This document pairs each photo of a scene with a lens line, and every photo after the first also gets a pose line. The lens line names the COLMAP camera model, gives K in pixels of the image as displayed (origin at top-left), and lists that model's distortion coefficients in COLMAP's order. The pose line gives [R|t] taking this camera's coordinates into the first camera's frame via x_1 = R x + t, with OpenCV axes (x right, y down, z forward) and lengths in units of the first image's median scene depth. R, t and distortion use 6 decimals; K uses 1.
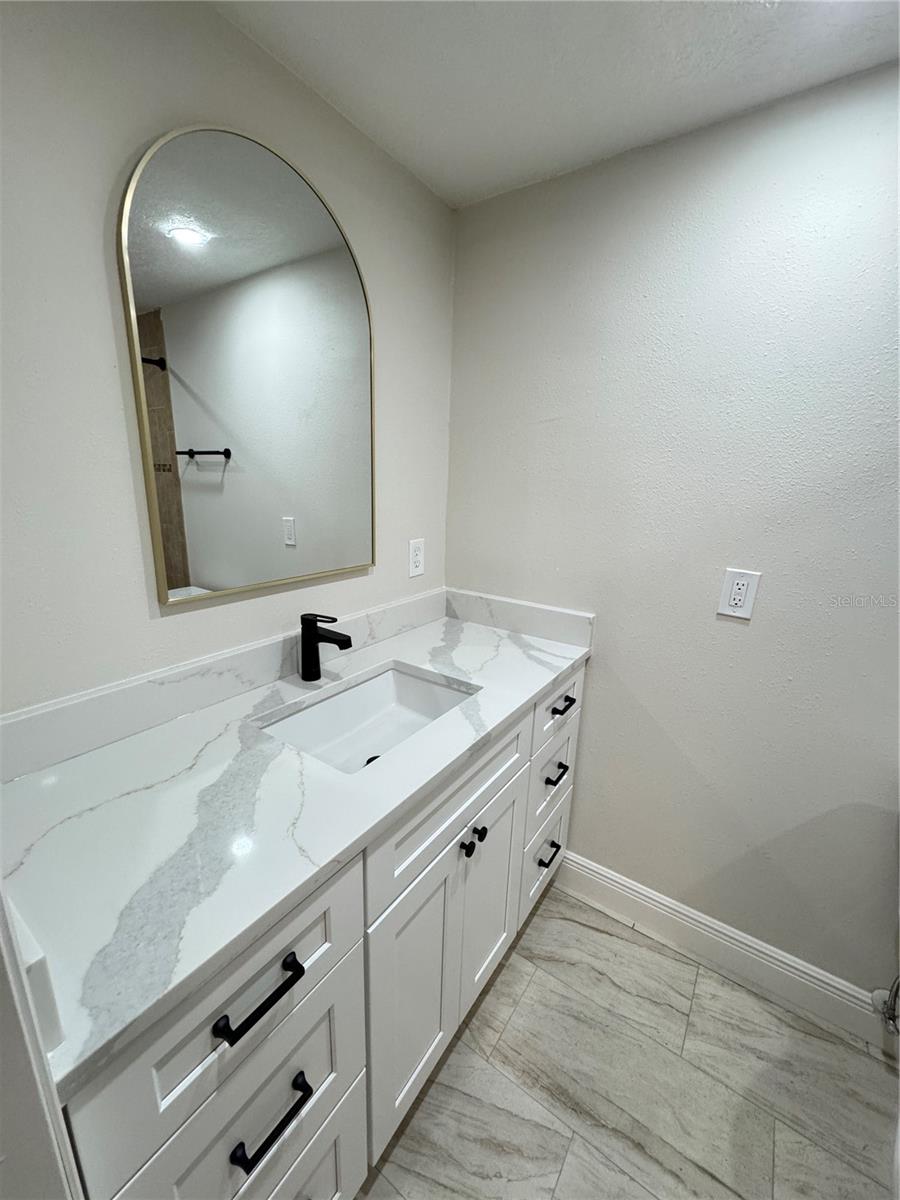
lens RADIAL K [[482.1, 0, 452.6], [0, 482.1, 602.2], [0, 0, 1]] dist [-0.005571, 0.001260]
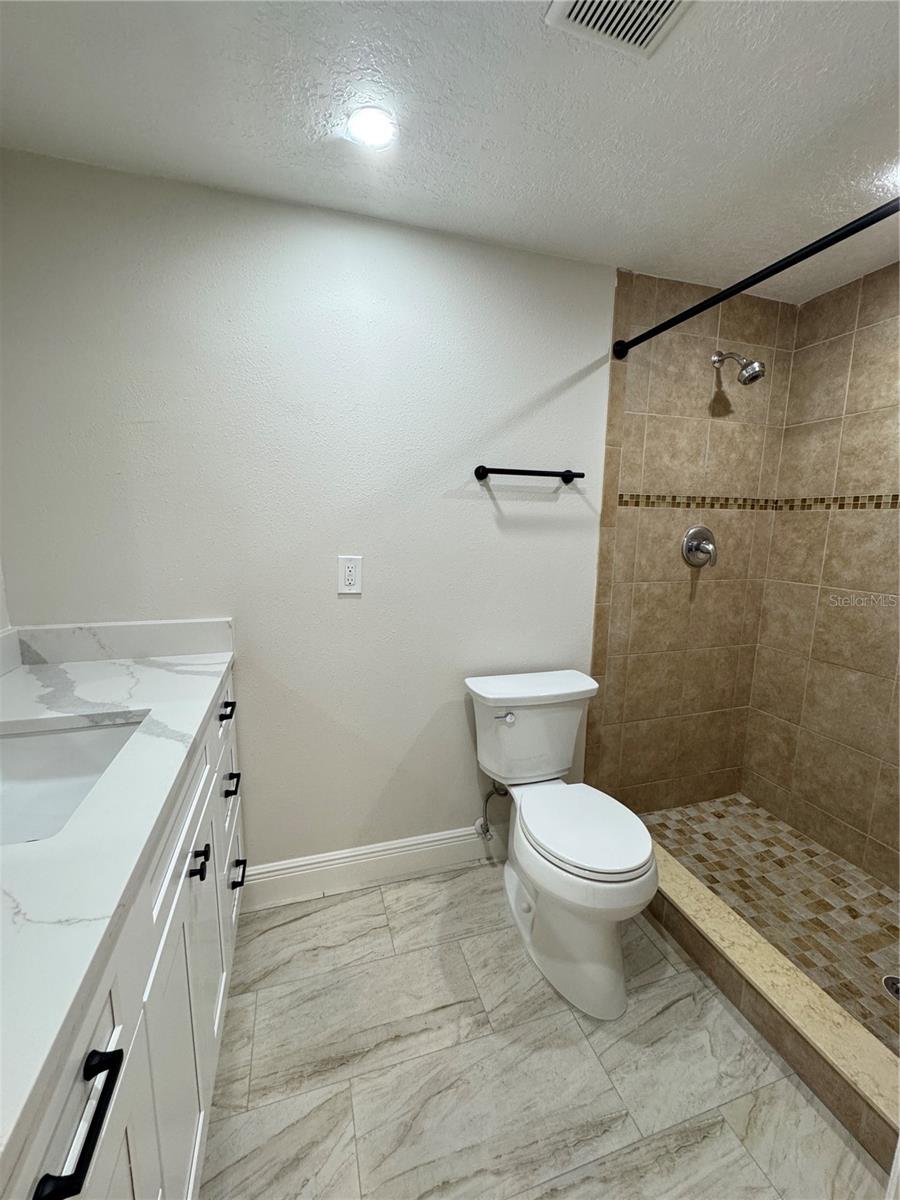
lens RADIAL K [[482.1, 0, 450.3], [0, 482.1, 604.0], [0, 0, 1]] dist [-0.005571, 0.001260]
pose [[0.611625, -0.151915, 0.776425, -0.238626], [0.206368, 0.978051, 0.028800, 0.073036], [-0.763758, 0.142614, 0.629551, 0.004583]]
